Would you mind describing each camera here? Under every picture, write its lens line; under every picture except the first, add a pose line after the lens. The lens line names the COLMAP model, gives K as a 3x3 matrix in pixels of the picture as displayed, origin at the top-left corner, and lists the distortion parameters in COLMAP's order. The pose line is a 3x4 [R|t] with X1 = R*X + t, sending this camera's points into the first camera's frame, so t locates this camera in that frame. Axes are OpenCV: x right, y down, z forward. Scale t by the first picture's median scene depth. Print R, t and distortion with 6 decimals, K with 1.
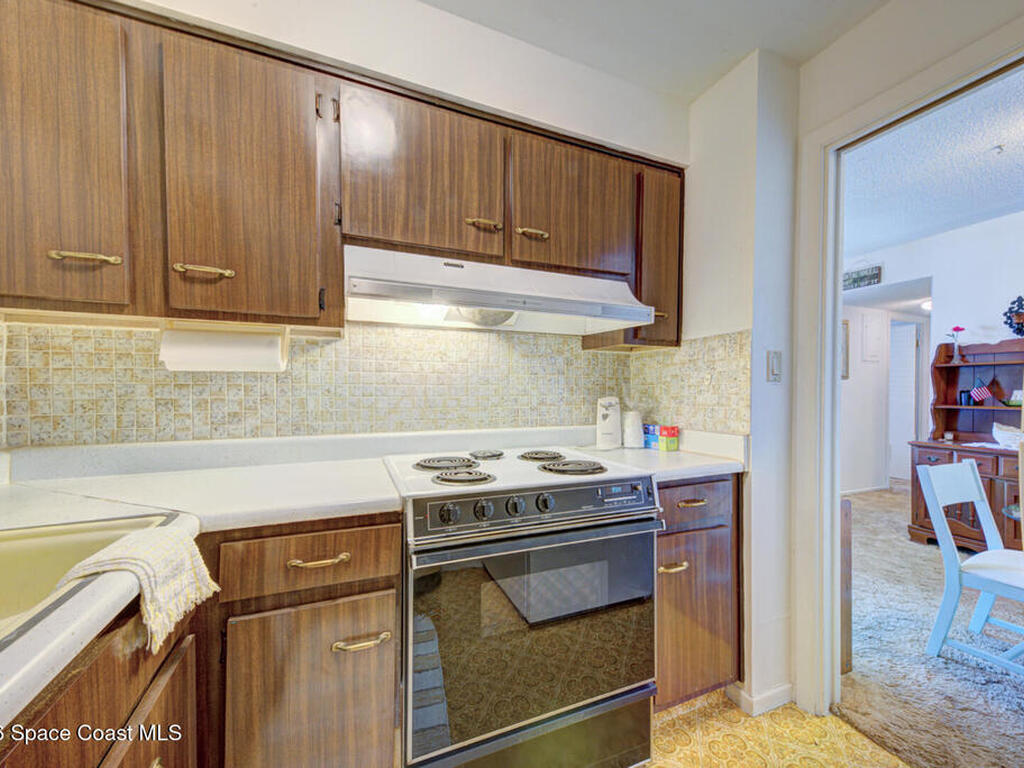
lens RADIAL K [[397.9, 0, 510.8], [0, 397.9, 391.7], [0, 0, 1]] dist [0.017399, -0.000190]
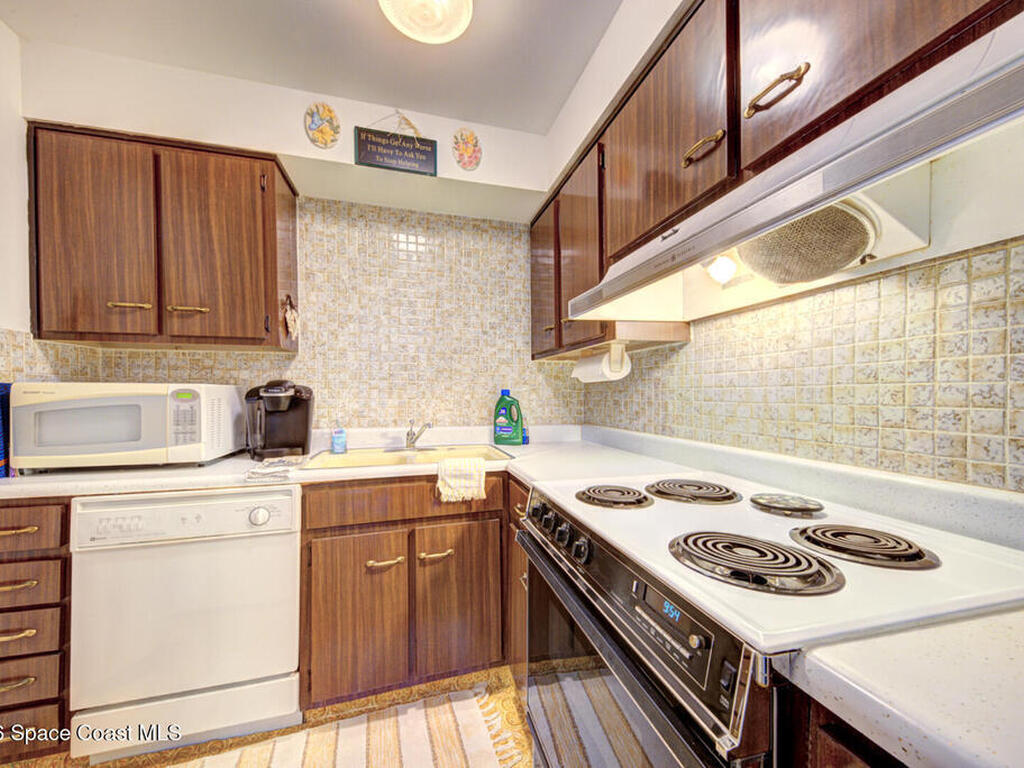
lens RADIAL K [[397.9, 0, 511.6], [0, 397.9, 392.7], [0, 0, 1]] dist [0.017399, -0.000190]
pose [[-0.134870, -0.004205, -0.990854, 0.566929], [0.004452, 0.999978, -0.004850, -0.004986], [0.990853, -0.005066, -0.134848, 0.668053]]
